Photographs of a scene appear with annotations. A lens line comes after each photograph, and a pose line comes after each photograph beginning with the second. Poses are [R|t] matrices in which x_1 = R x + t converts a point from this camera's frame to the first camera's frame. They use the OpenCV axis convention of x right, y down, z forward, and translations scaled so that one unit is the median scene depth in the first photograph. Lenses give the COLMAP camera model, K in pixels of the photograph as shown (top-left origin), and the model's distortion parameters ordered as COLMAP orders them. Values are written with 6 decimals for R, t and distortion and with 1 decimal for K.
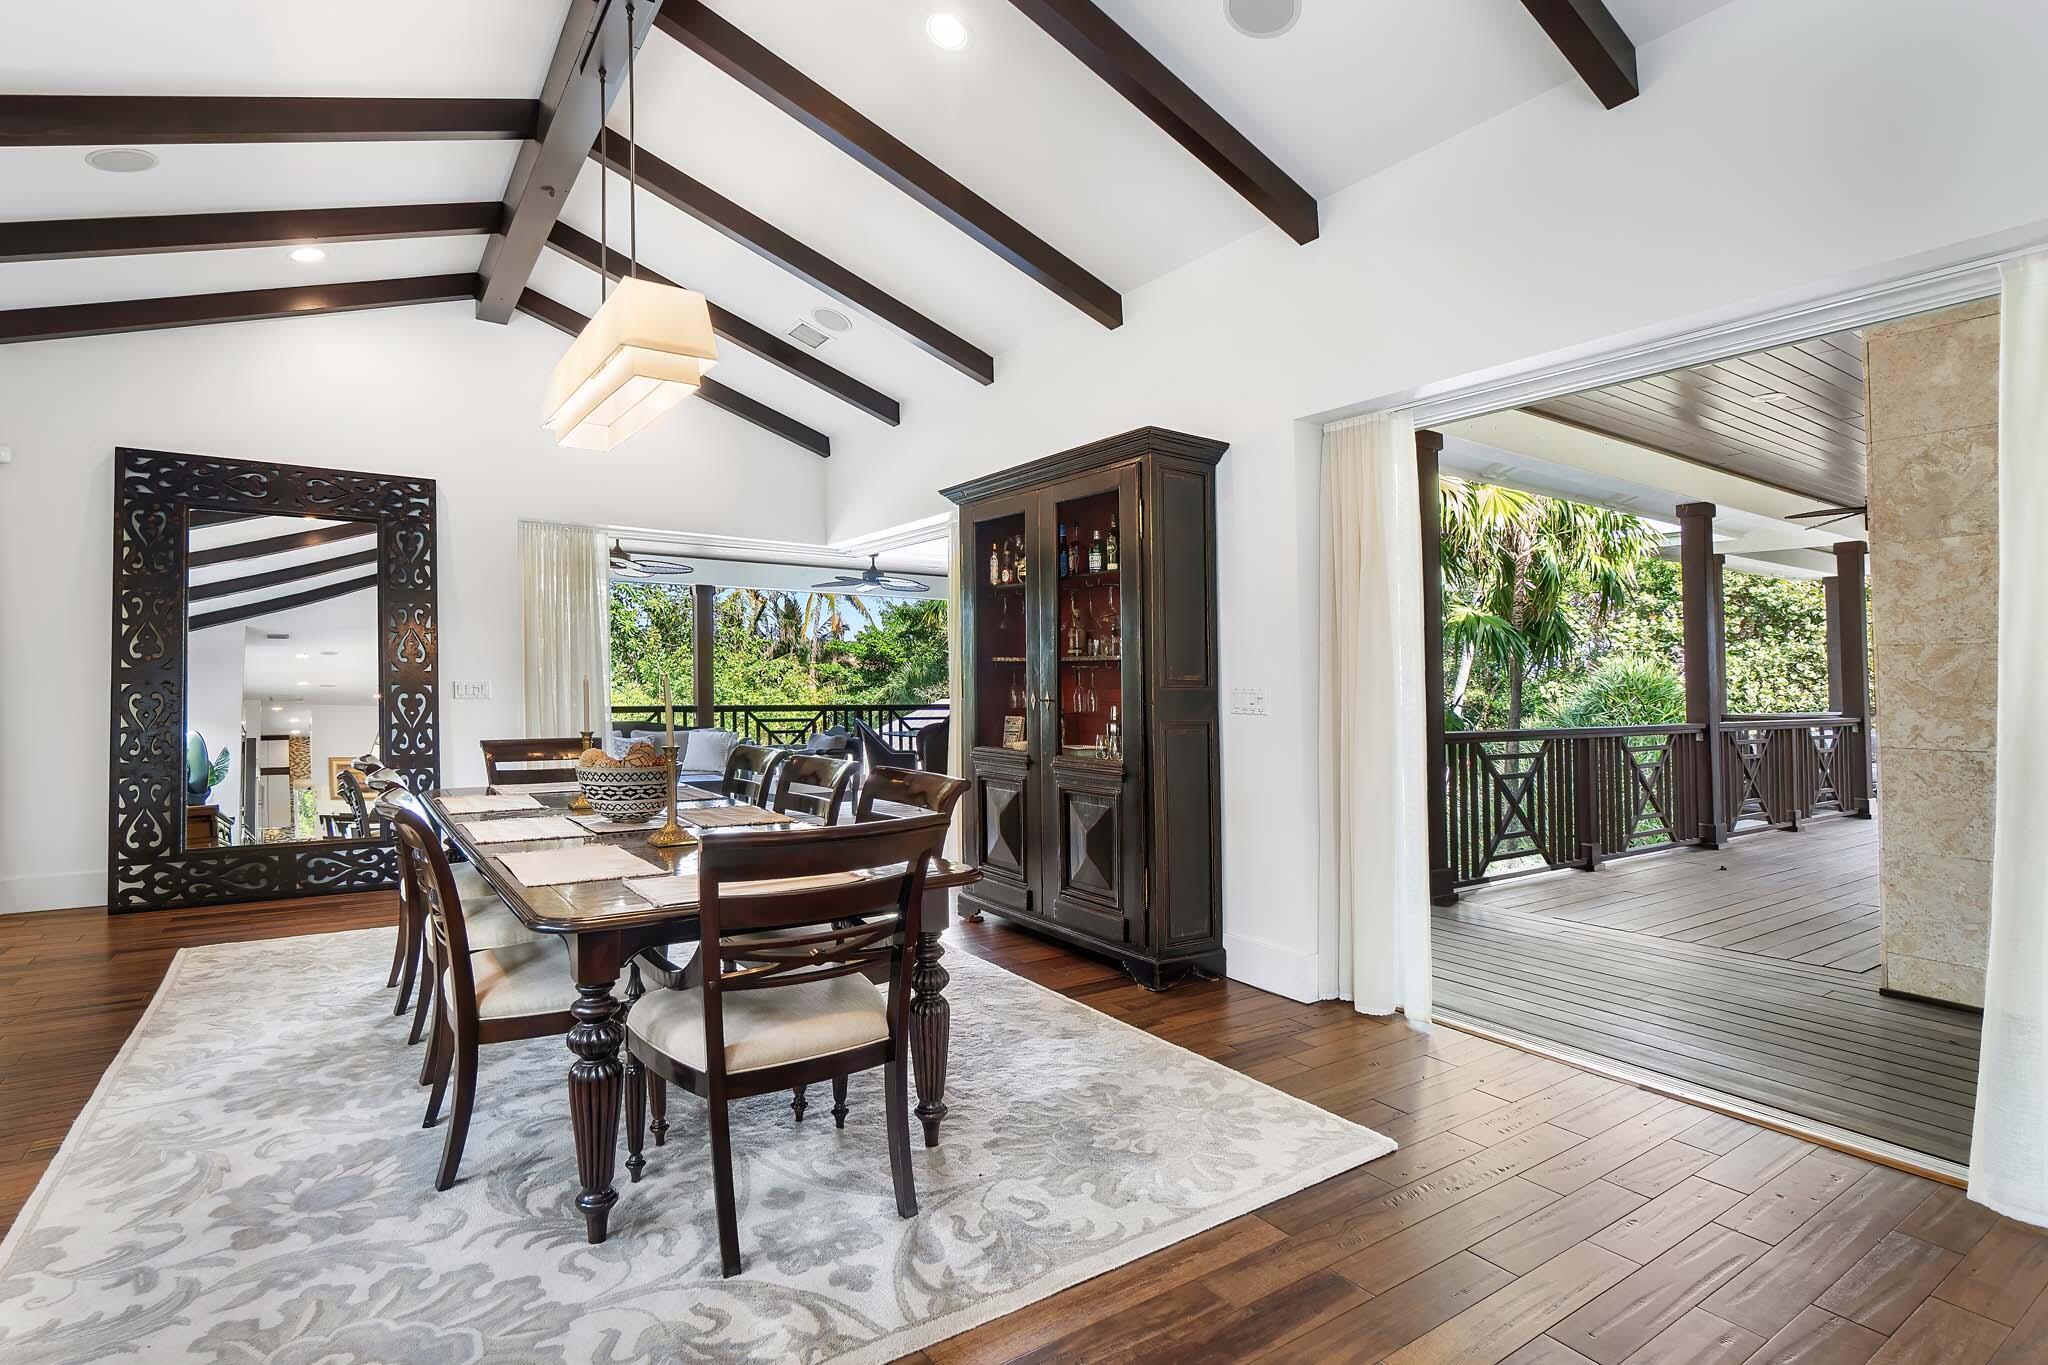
lens RADIAL K [[989.0, 0, 1029.8], [0, 989.0, 687.0], [0, 0, 1]] dist [0.003793, 0.000523]
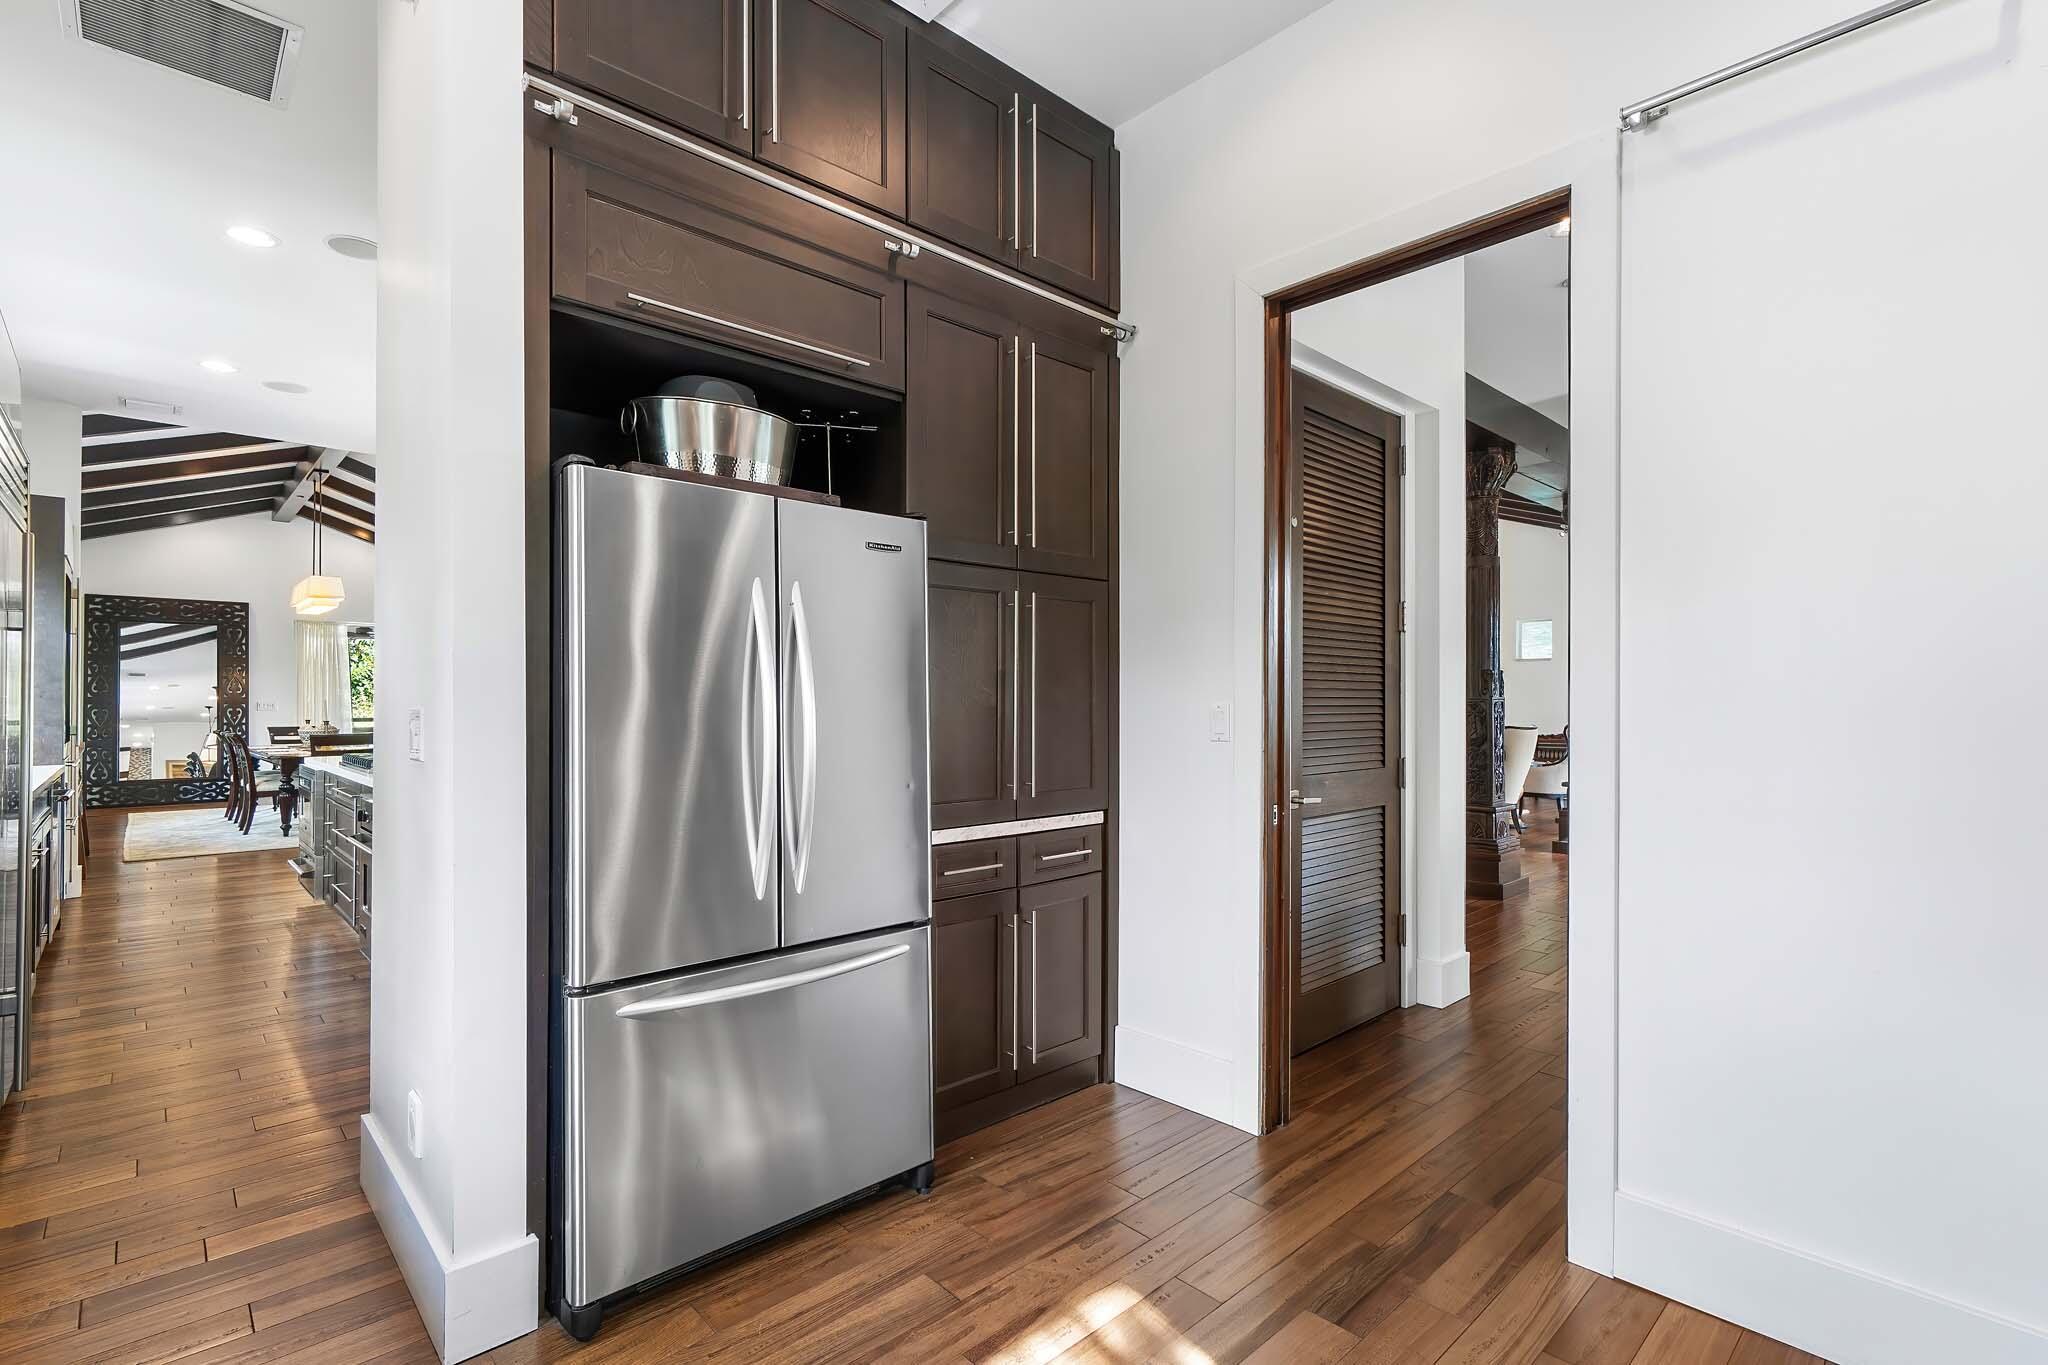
lens RADIAL K [[939.8, 0, 1014.8], [0, 939.8, 677.6], [0, 0, 1]] dist [-0.001958, 0.000243]
pose [[0.989996, -0.003474, 0.141050, 0.721970], [0.007127, 0.999652, -0.025396, 0.004352], [-0.140913, 0.026148, 0.989677, -1.185837]]
